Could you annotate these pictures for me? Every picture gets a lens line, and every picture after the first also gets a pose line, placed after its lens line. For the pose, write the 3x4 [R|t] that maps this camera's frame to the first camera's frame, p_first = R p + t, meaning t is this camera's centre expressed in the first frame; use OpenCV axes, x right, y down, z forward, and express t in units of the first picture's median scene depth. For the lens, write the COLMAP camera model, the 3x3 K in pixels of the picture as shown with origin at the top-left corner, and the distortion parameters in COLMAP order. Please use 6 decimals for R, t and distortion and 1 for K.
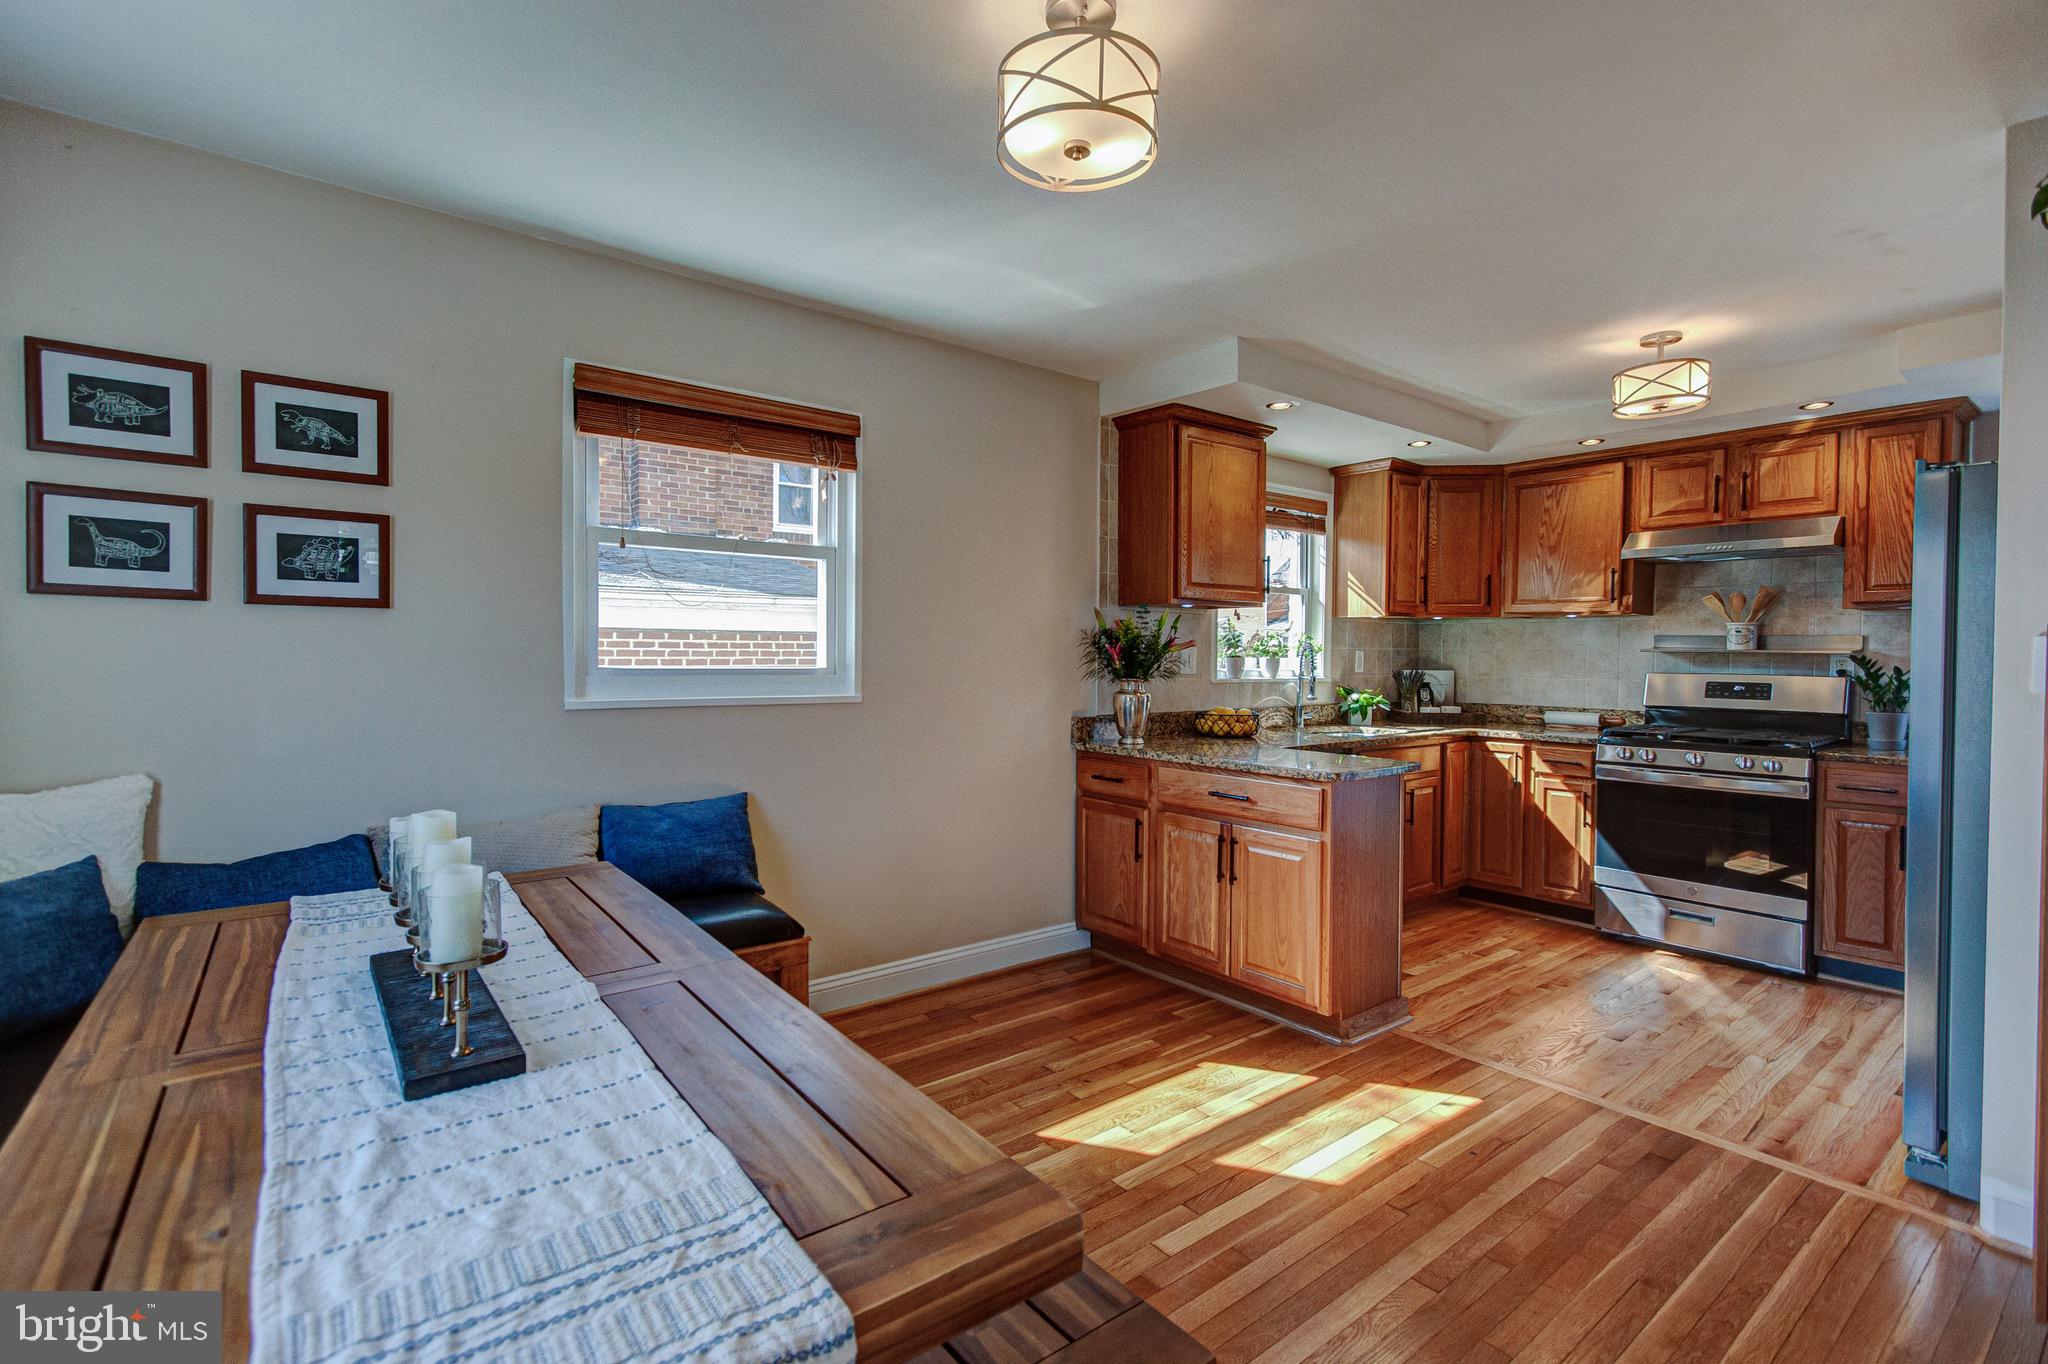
lens RADIAL K [[936.2, 0, 1004.7], [0, 936.2, 671.9], [0, 0, 1]] dist [0.005026, -0.000294]
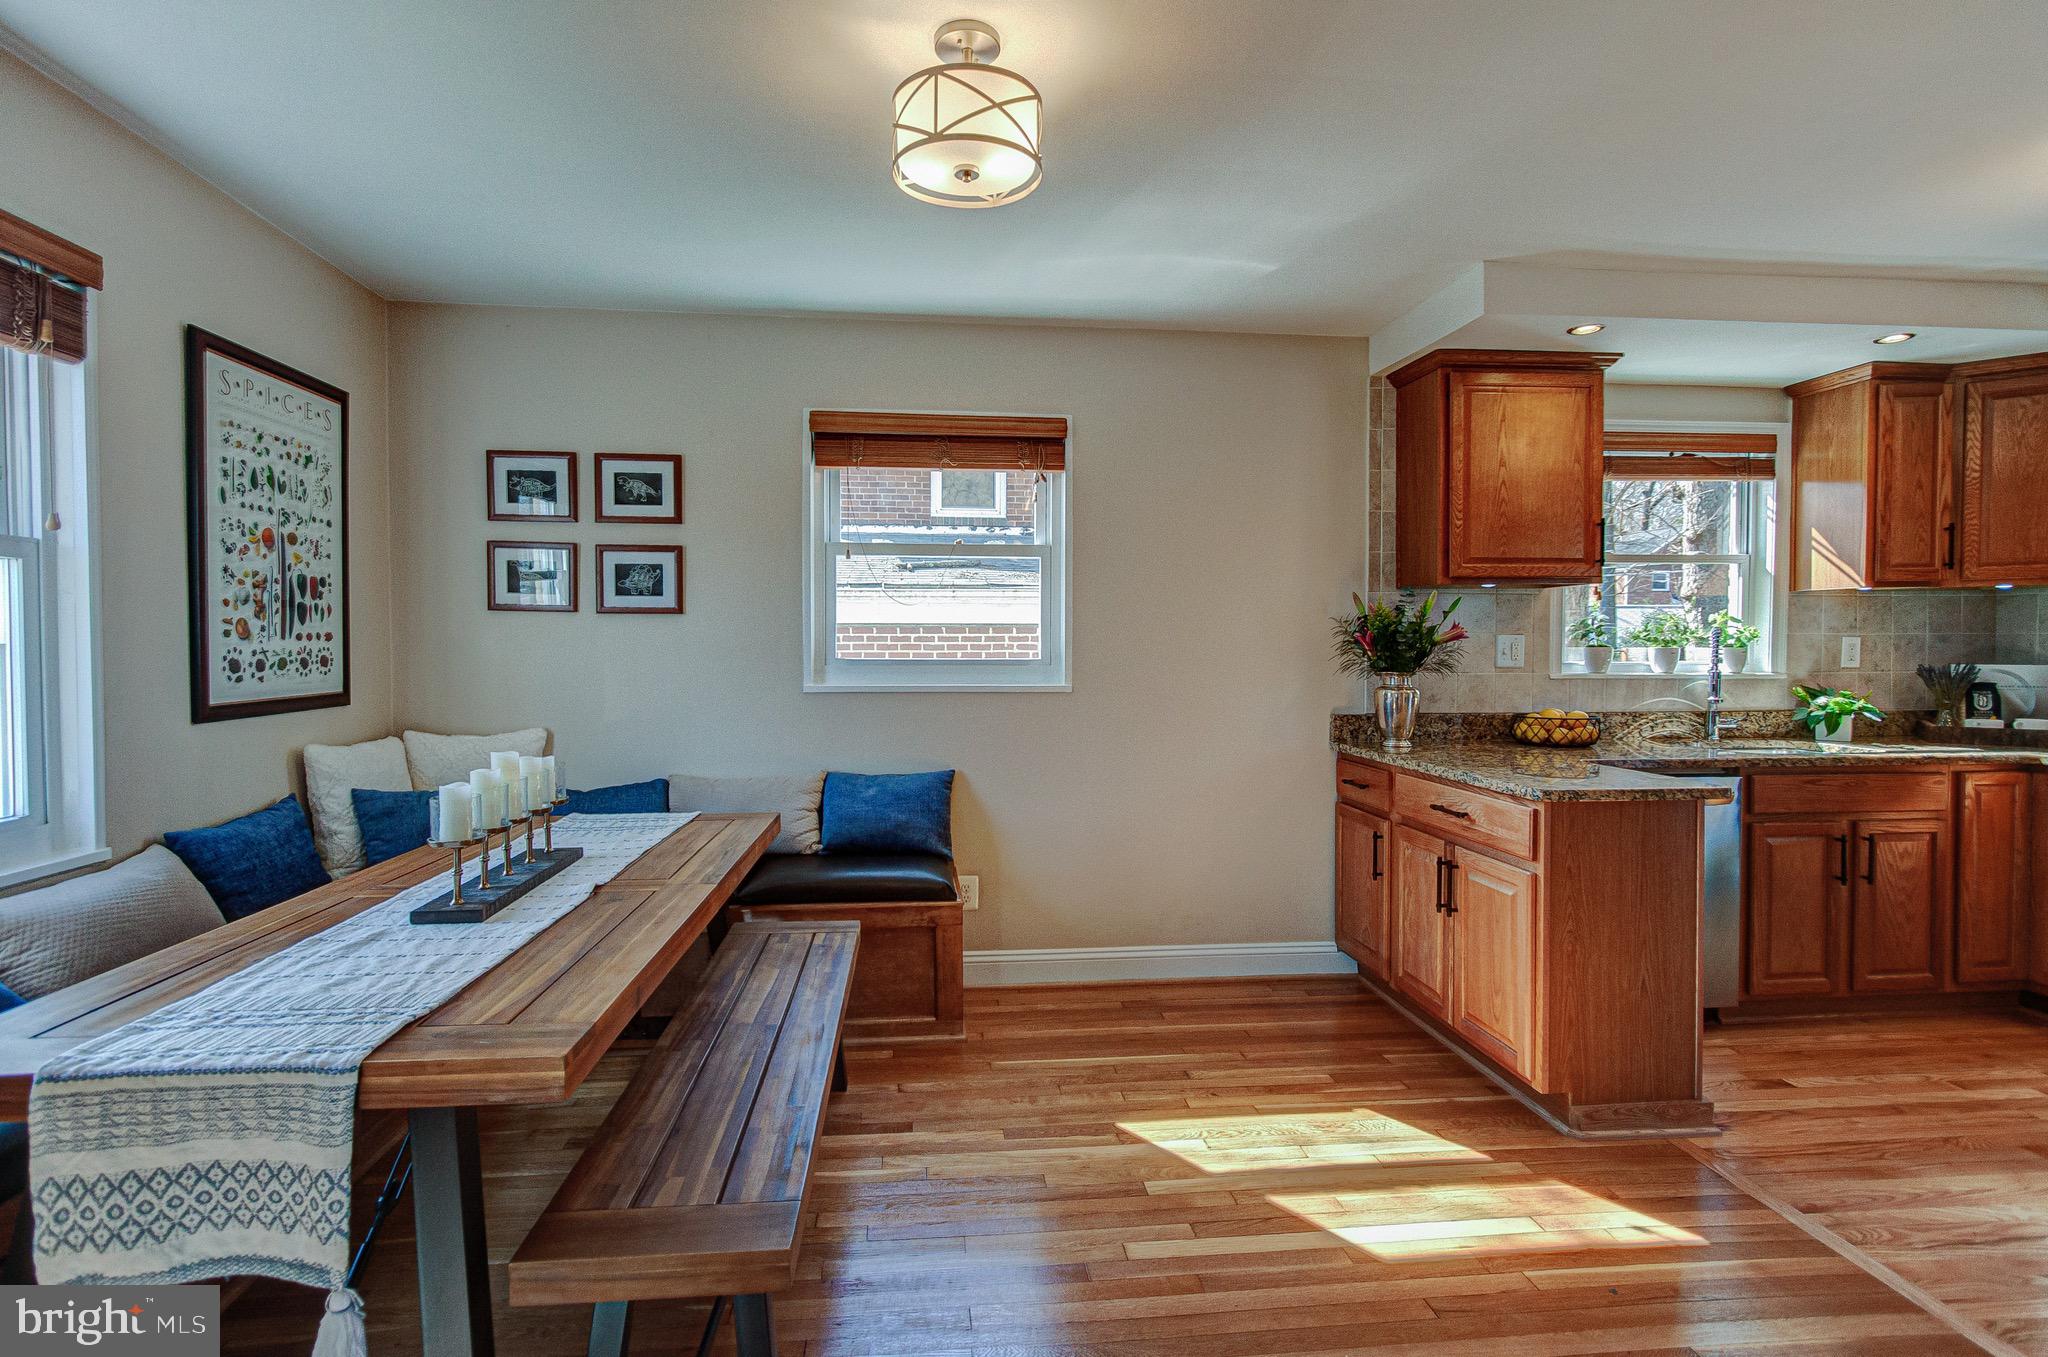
lens RADIAL K [[977.9, 0, 1004.6], [0, 977.9, 668.6], [0, 0, 1]] dist [0.005134, 0.000381]
pose [[0.845411, 0.005869, -0.534085, 0.315159], [-0.004485, 0.999982, 0.003890, 0.002071], [0.534098, -0.000893, 0.845422, 0.034531]]
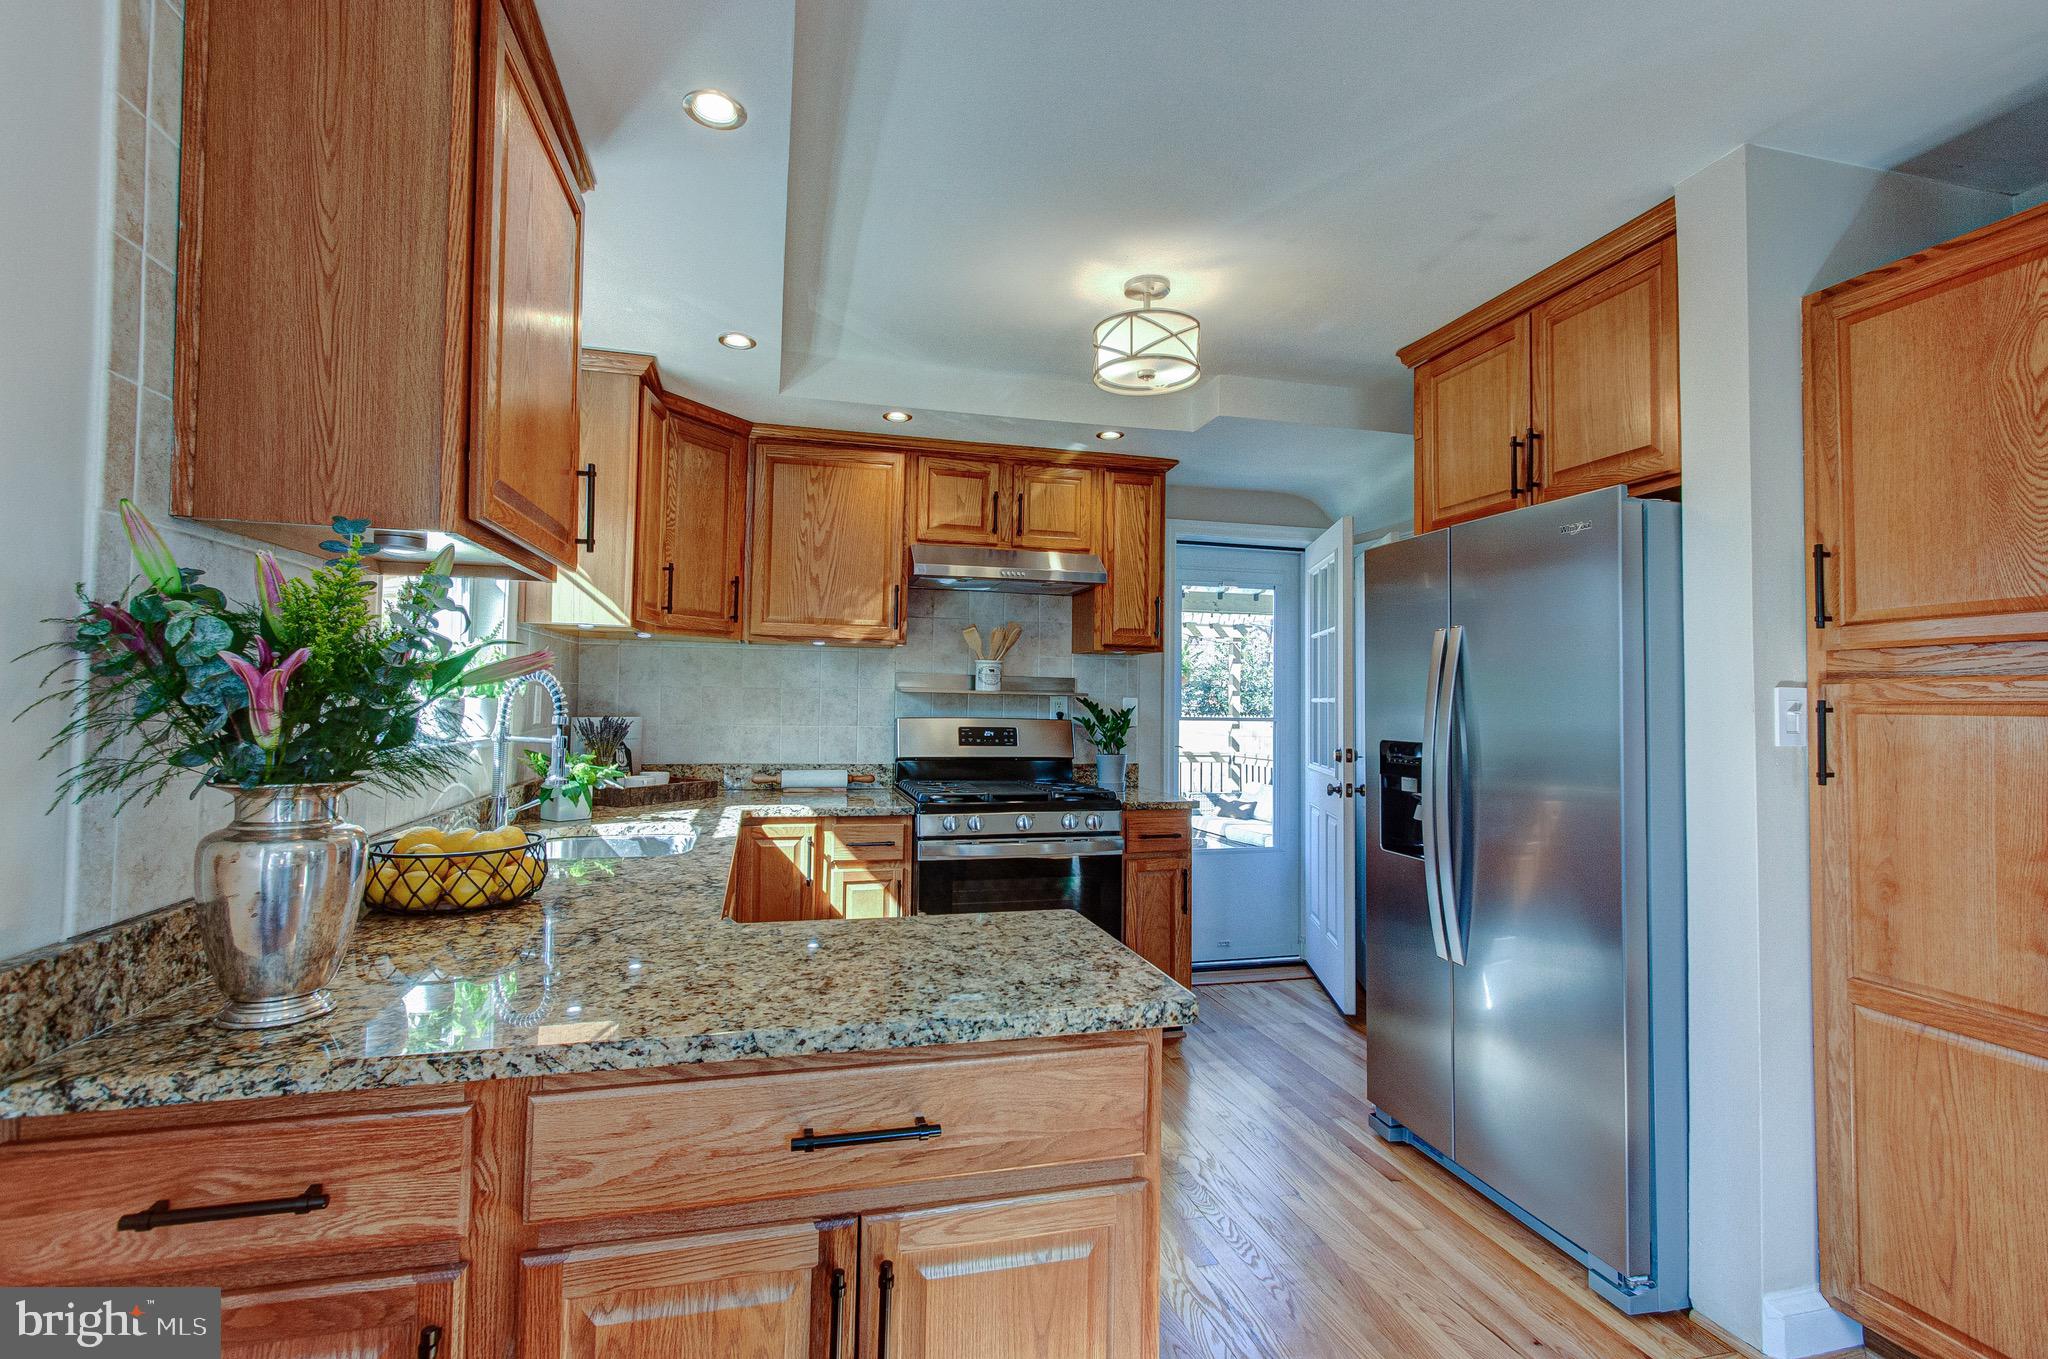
lens RADIAL K [[936.2, 0, 1010.4], [0, 936.2, 674.2], [0, 0, 1]] dist [0.005026, -0.000294]
pose [[0.397535, 0.024020, 0.917272, -0.035669], [0.005851, 0.999571, -0.028711, -0.015146], [-0.917568, 0.016780, 0.397224, 0.695885]]
